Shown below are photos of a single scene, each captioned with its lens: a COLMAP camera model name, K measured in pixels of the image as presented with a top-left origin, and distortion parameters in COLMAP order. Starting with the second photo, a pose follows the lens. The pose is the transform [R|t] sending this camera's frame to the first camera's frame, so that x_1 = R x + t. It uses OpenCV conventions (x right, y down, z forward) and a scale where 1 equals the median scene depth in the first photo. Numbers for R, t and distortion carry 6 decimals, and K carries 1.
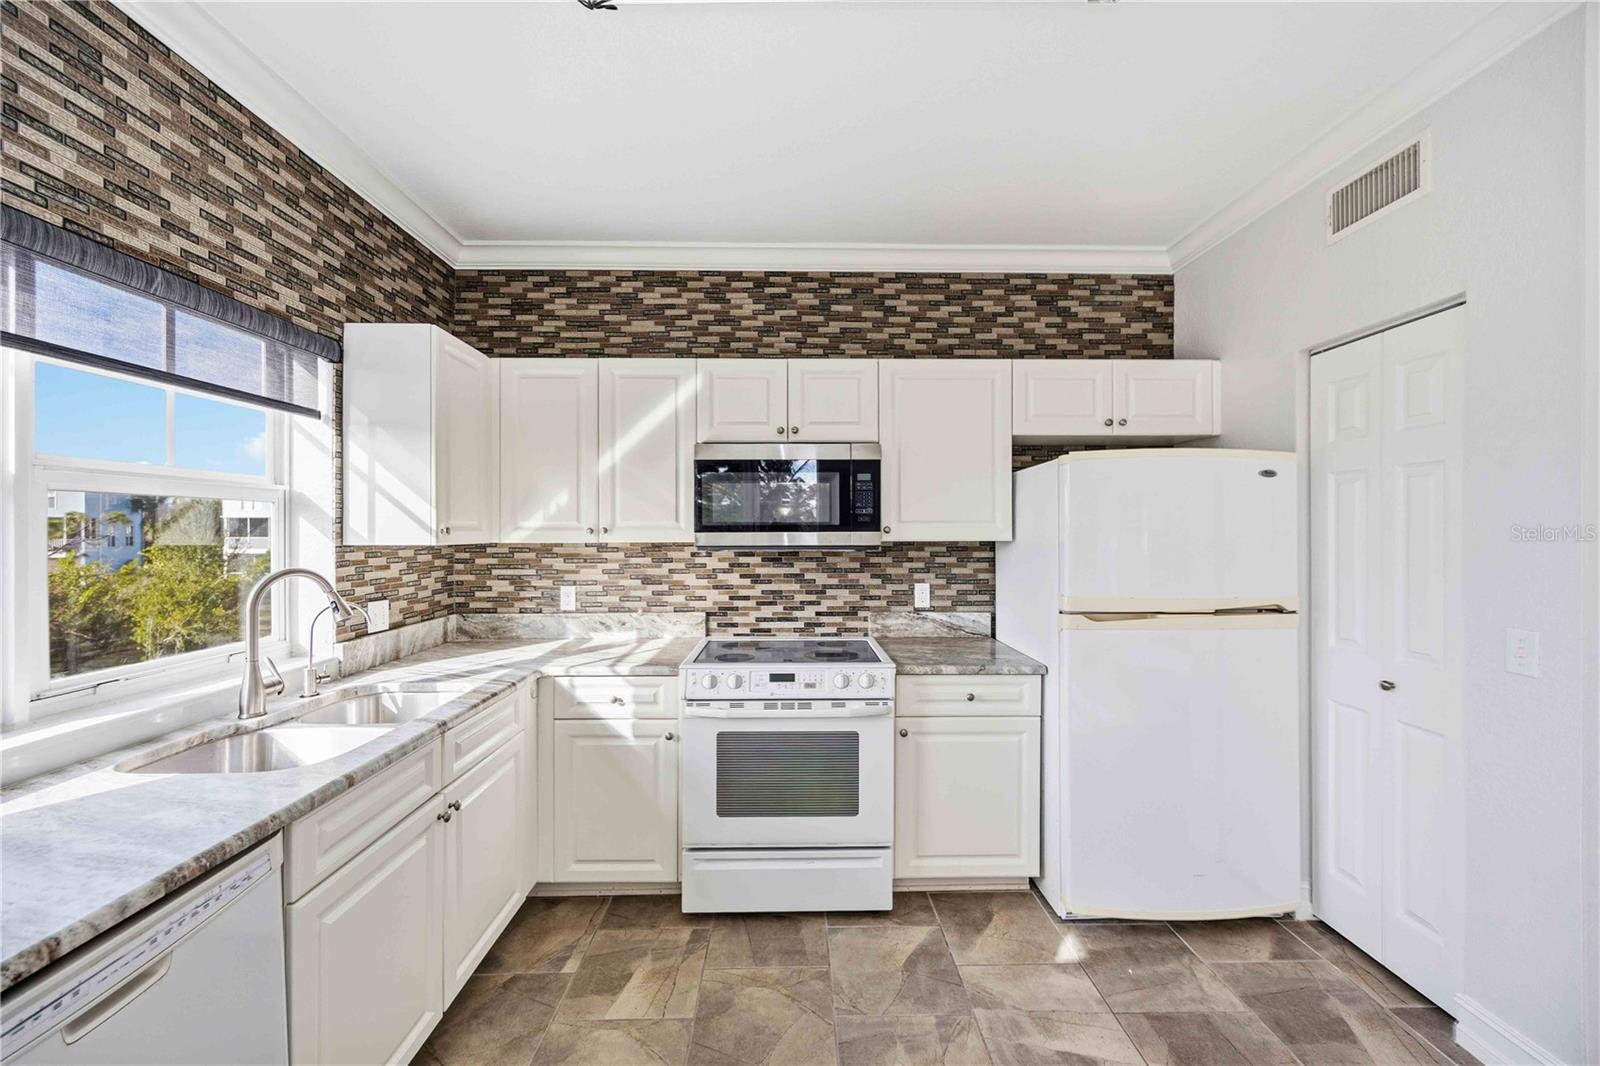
lens RADIAL K [[625.2, 0, 803.0], [0, 625.2, 531.4], [0, 0, 1]] dist [0.001338, 0.000342]
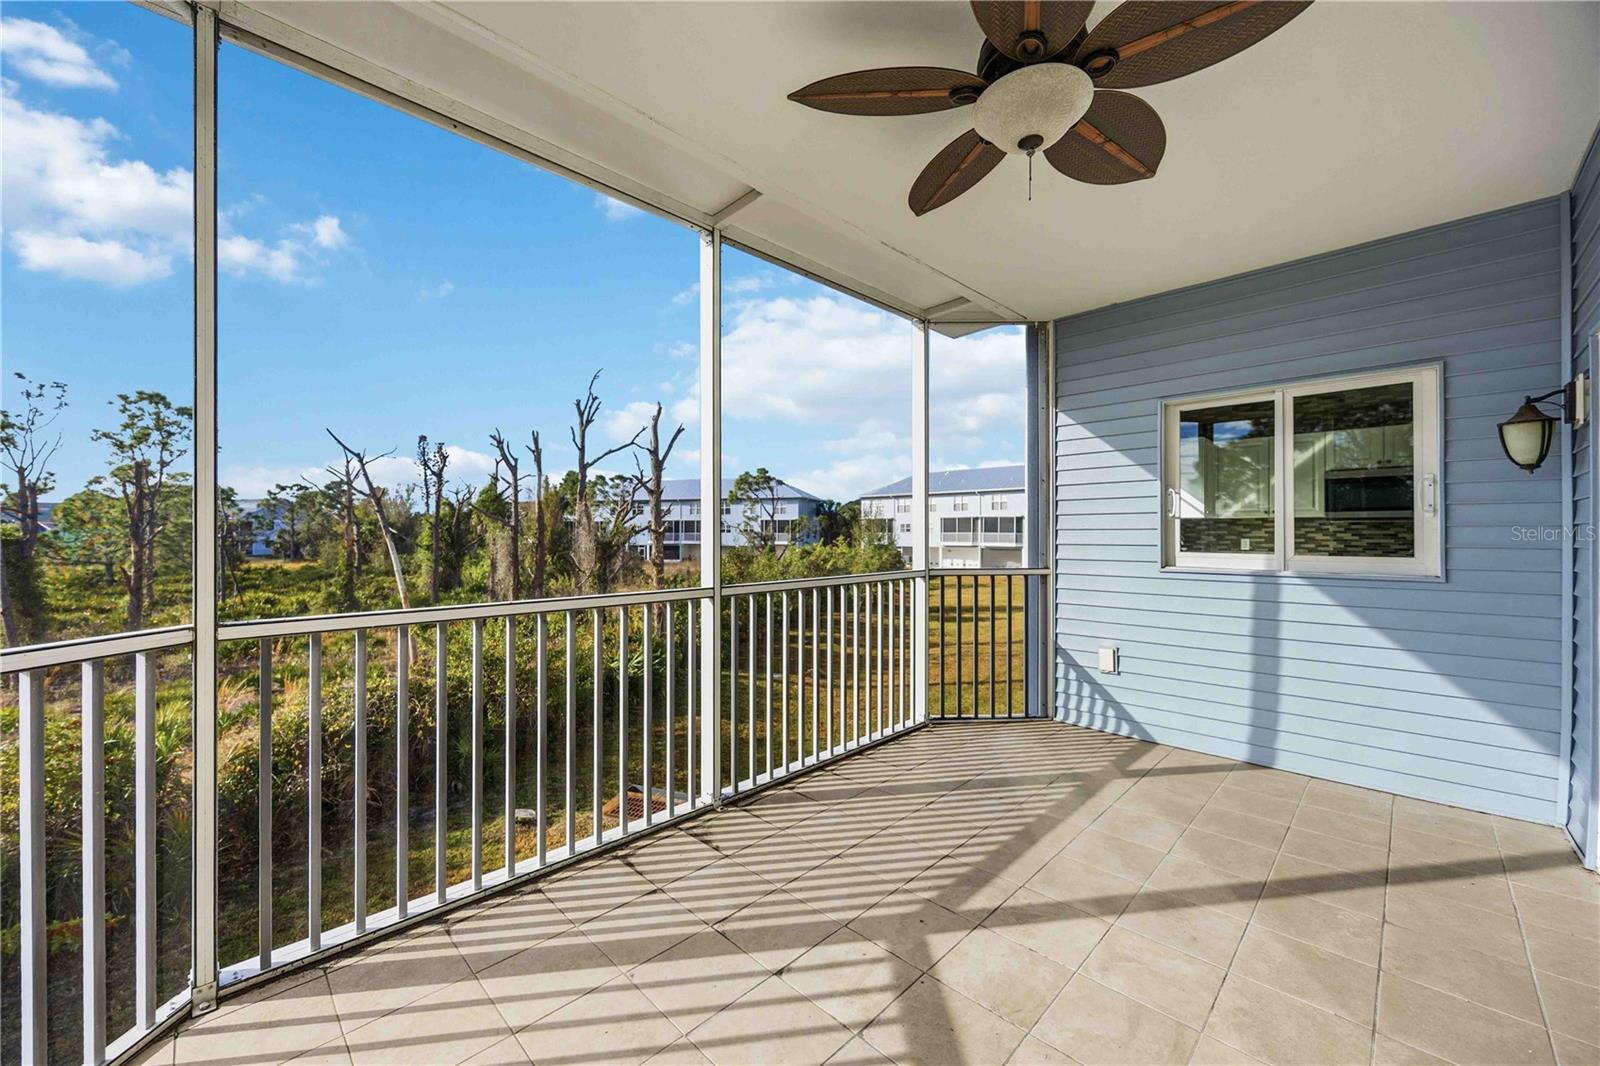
lens RADIAL K [[609.0, 0, 789.5], [0, 609.0, 528.1], [0, 0, 1]] dist [-0.003613, -0.000493]
pose [[0.677117, -0.001514, -0.735873, 0.144255], [-0.001705, 0.999992, -0.003626, 0.081316], [0.735873, 0.003710, 0.677109, -2.159138]]
